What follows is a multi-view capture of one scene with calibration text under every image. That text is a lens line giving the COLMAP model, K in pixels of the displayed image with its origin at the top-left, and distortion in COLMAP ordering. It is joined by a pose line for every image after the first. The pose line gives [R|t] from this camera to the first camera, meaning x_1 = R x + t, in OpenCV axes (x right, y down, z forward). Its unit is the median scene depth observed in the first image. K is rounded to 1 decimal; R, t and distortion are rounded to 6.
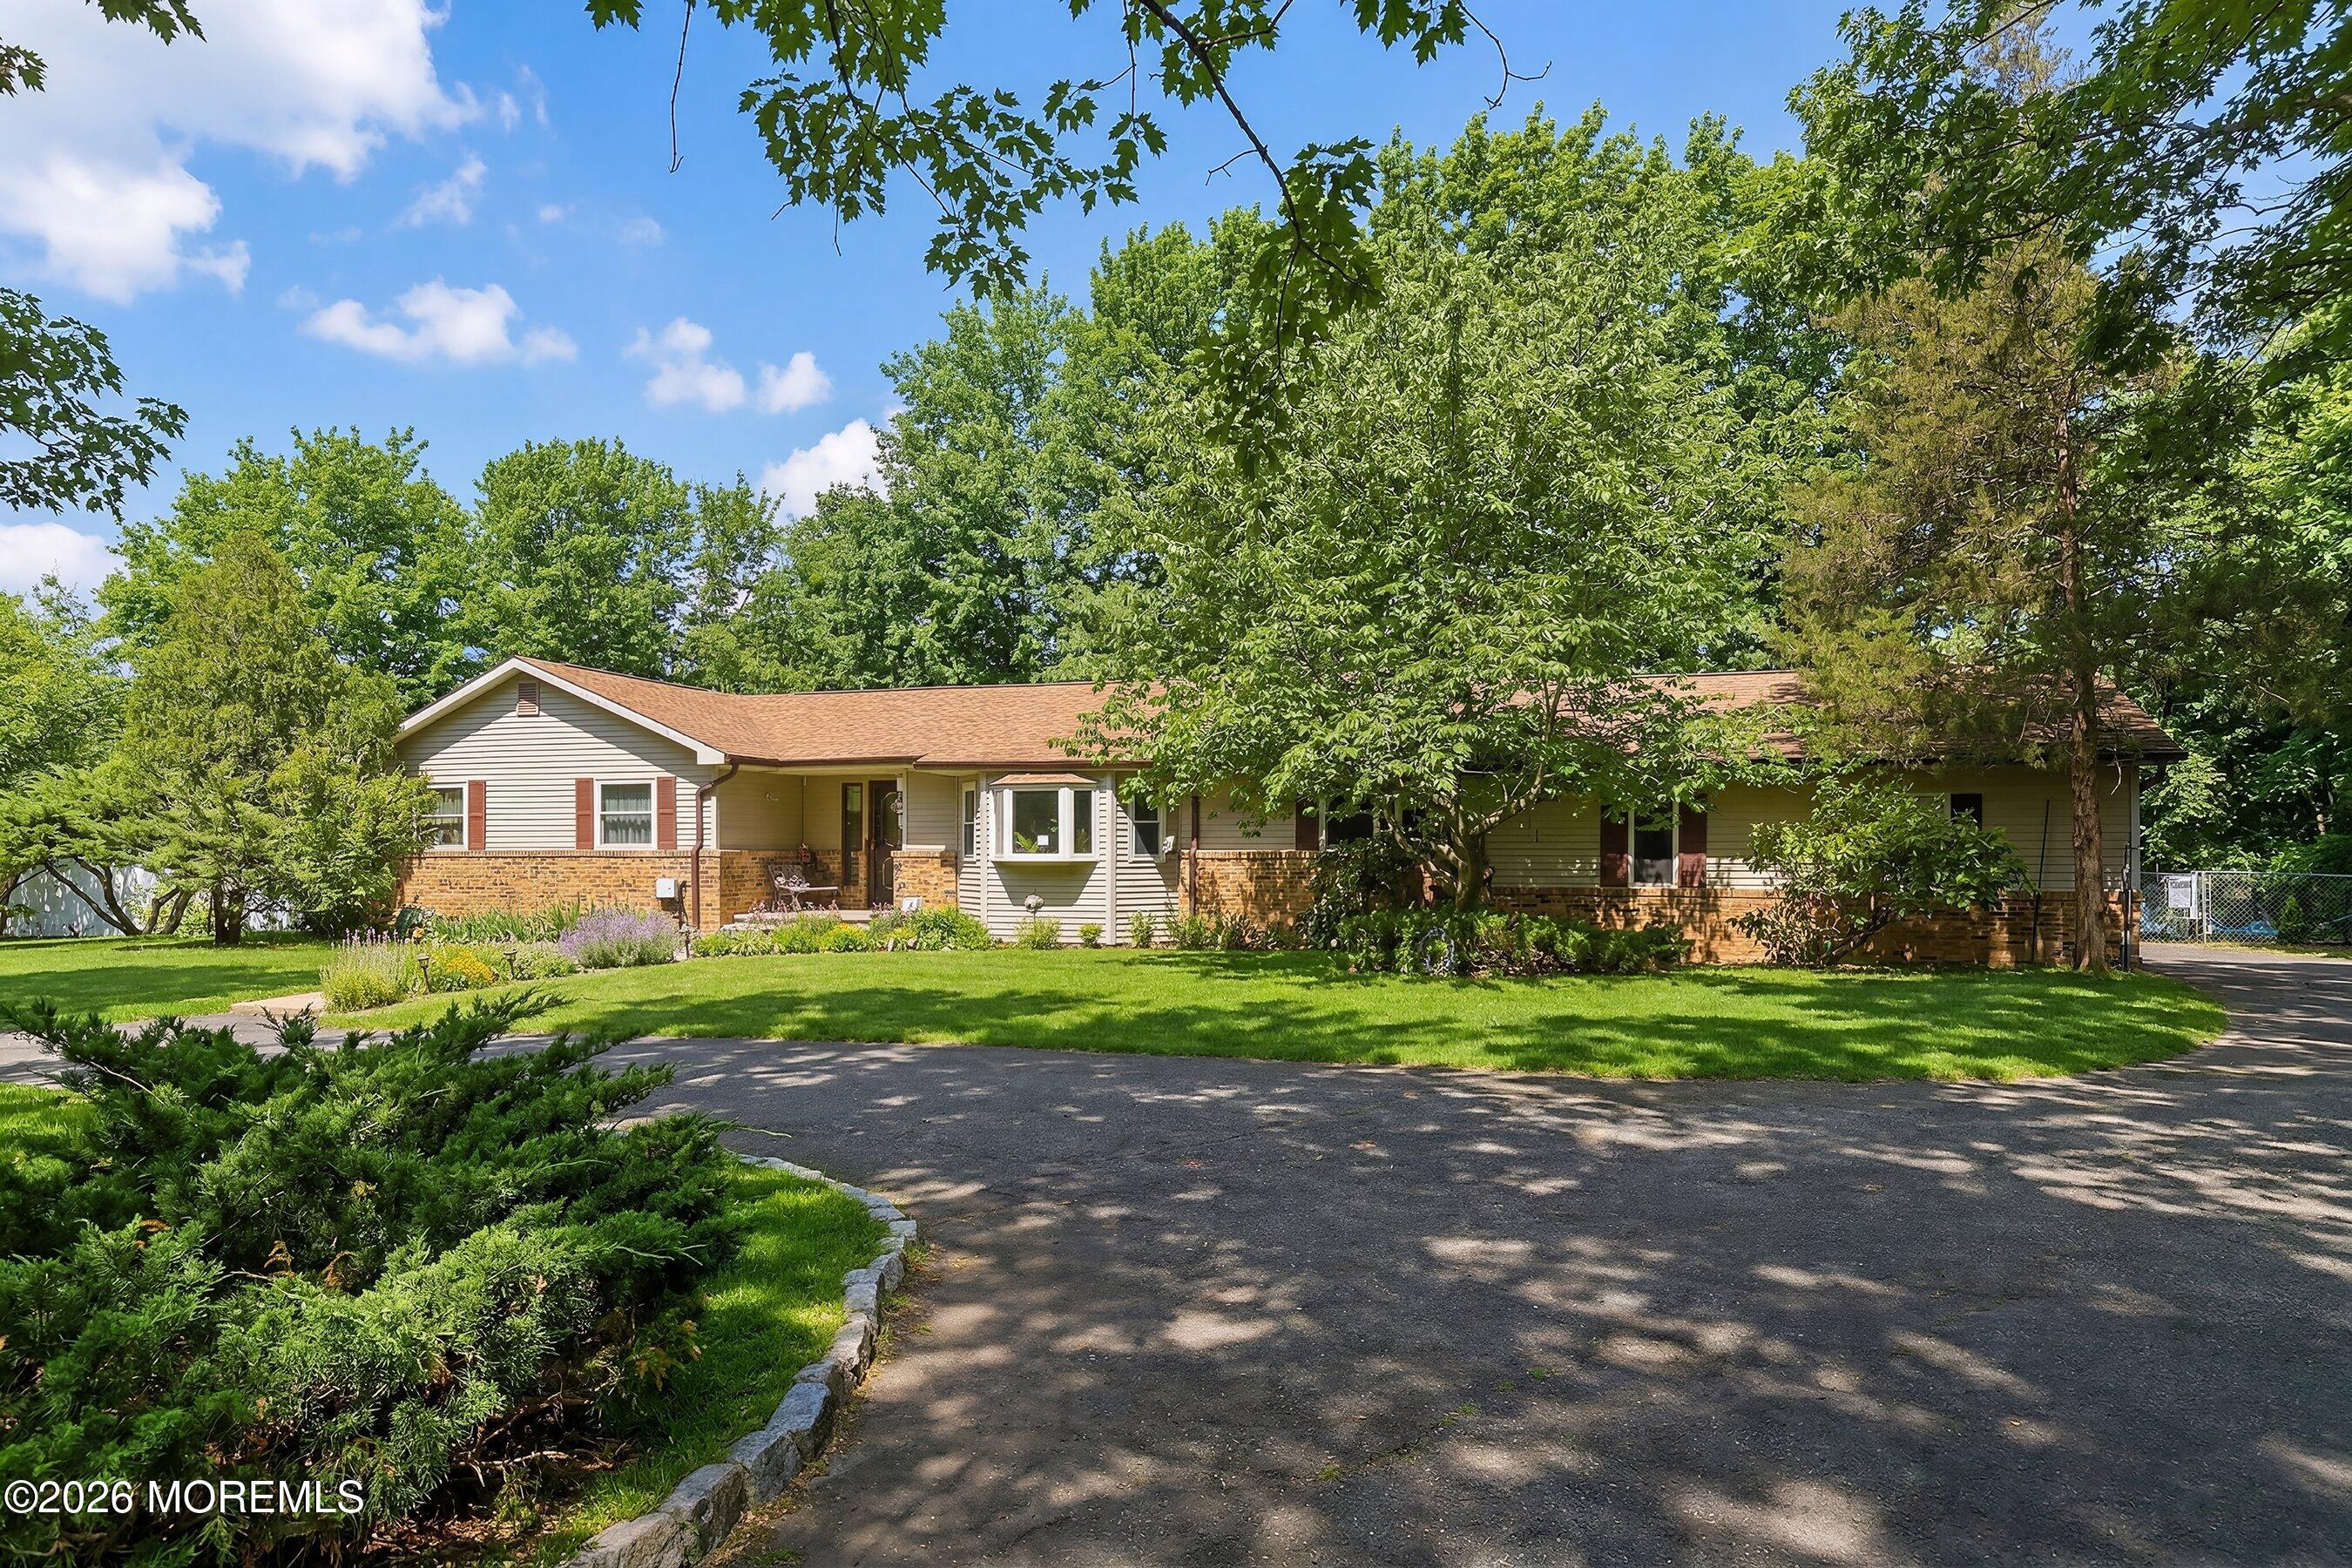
lens RADIAL K [[1061.1, 0, 1175.0], [0, 1061.1, 787.1], [0, 0, 1]] dist [0.003713, -0.000151]
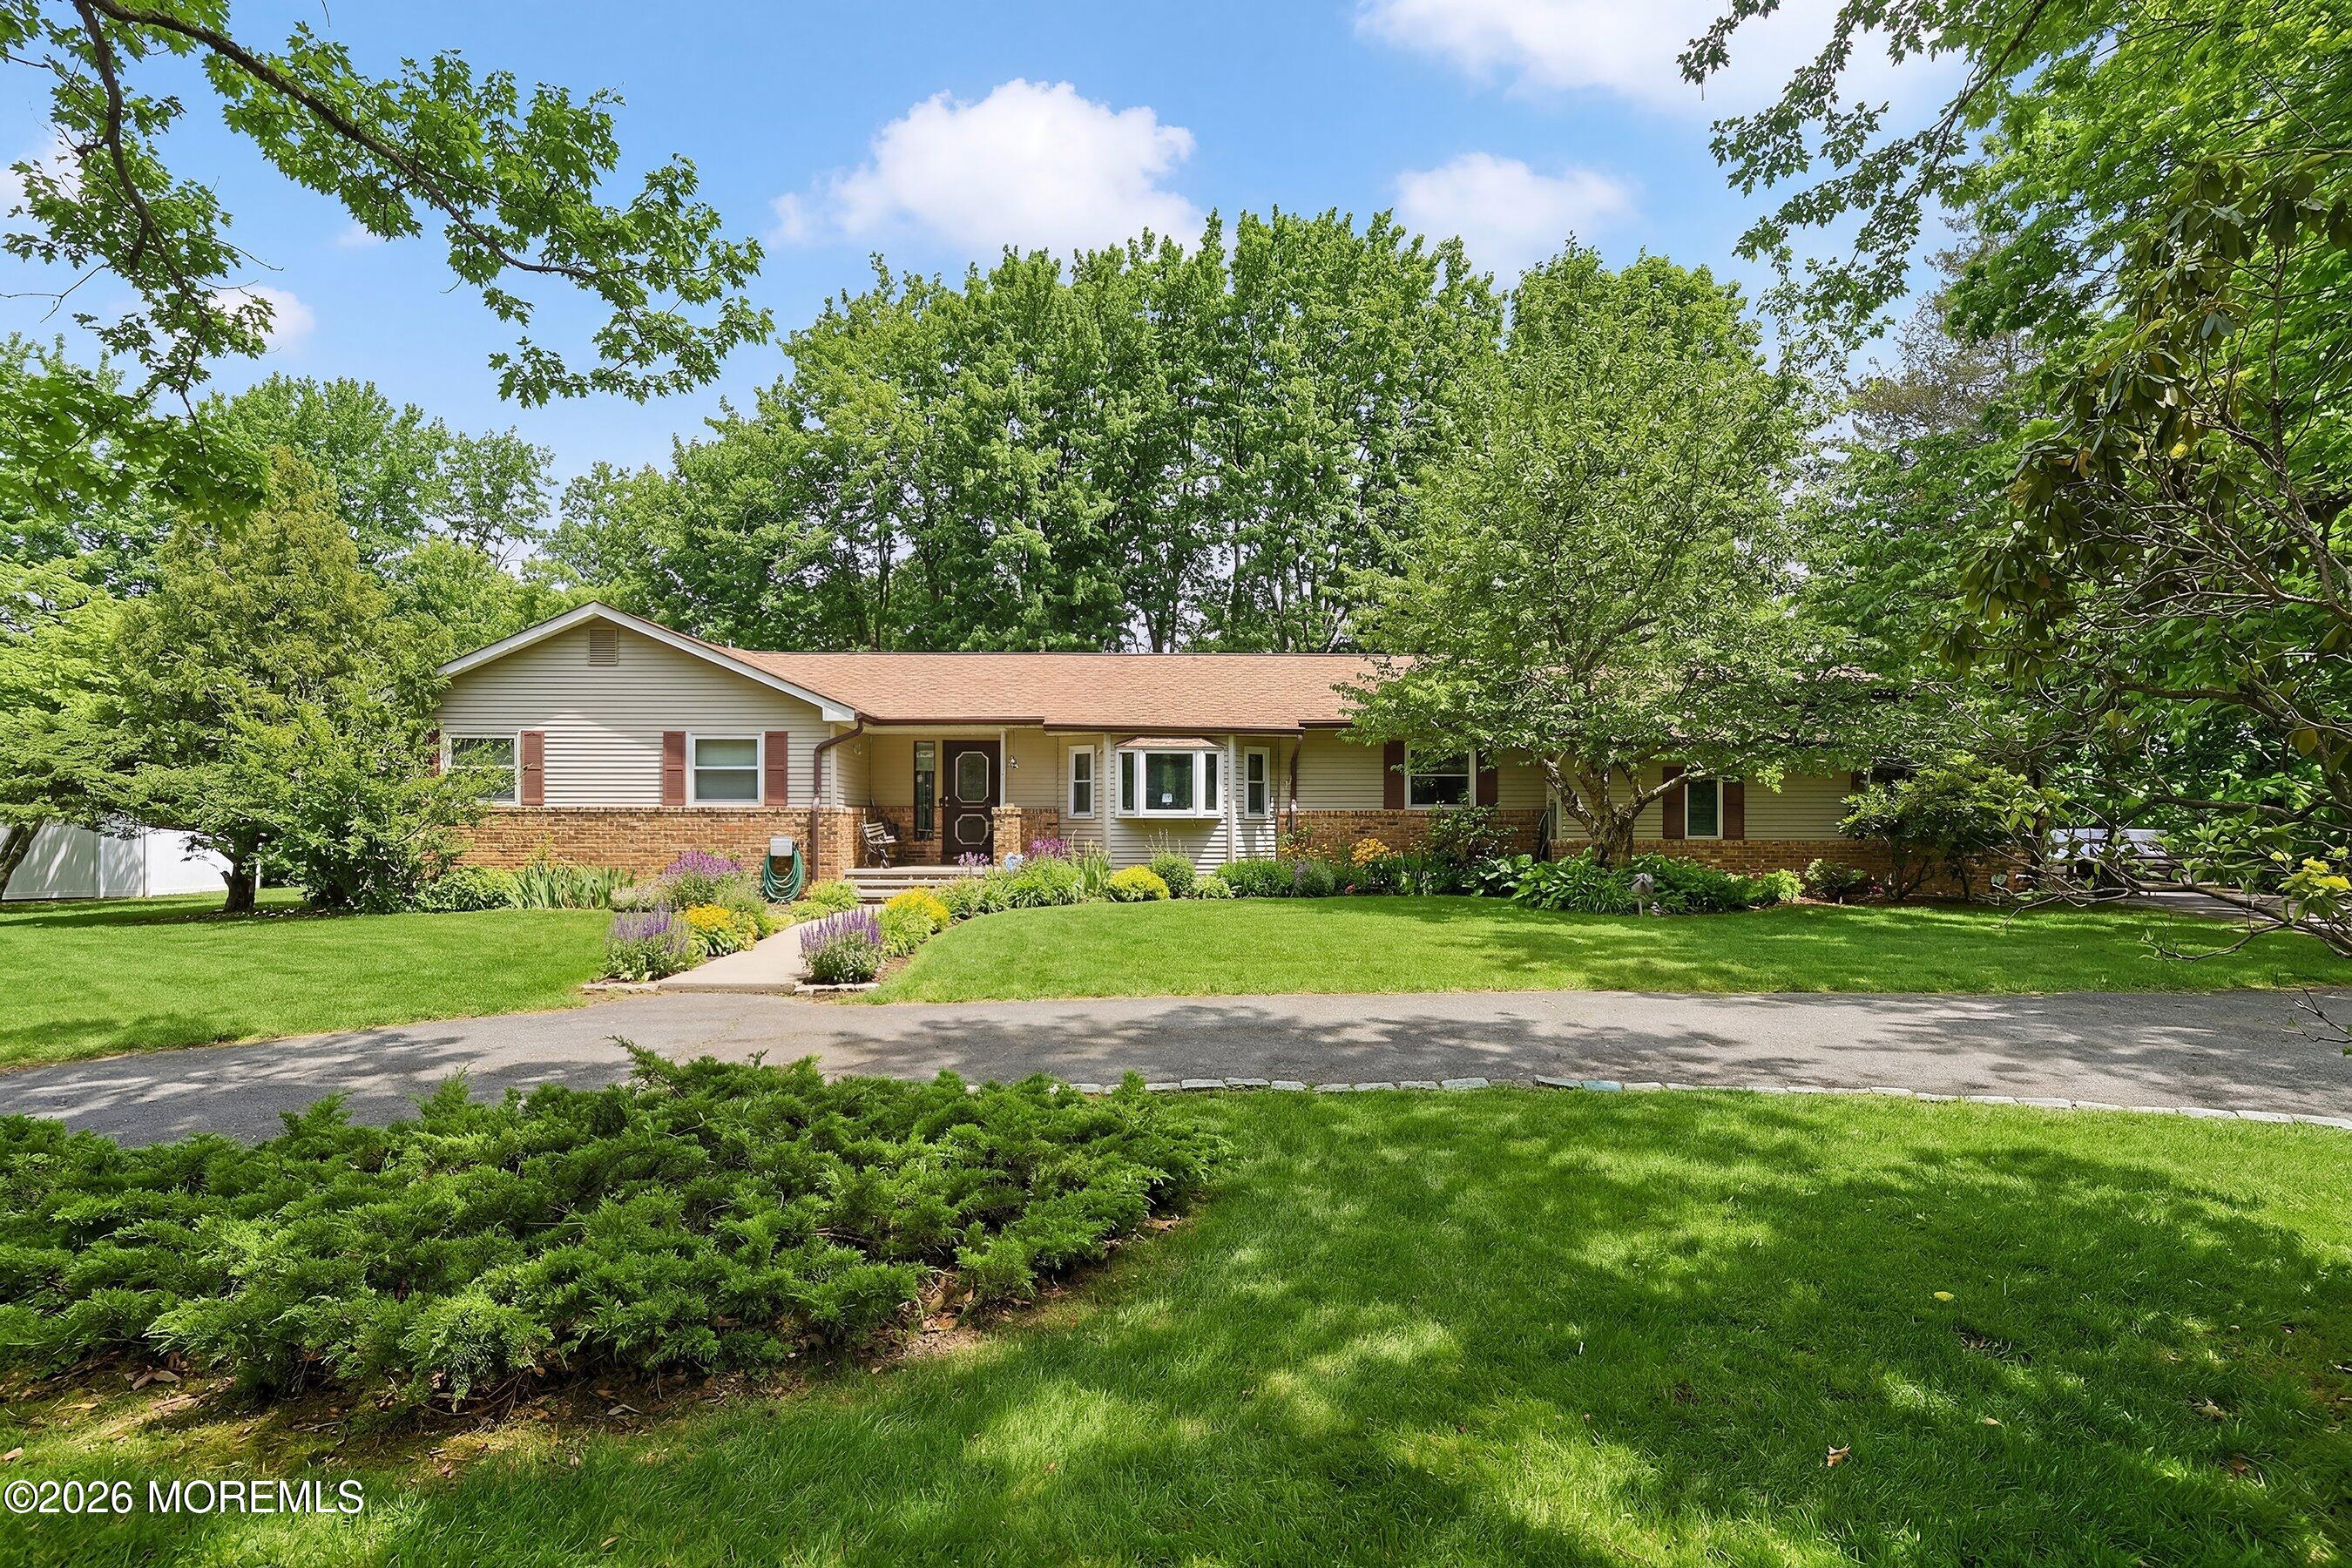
lens RADIAL K [[1061.1, 0, 1175.0], [0, 1061.1, 787.1], [0, 0, 1]] dist [0.003713, -0.000151]
pose [[0.960163, 0.010412, 0.279245, -0.403353], [-0.018324, 0.999501, 0.025737, 0.009352], [-0.278838, -0.029828, 0.959875, -0.065147]]
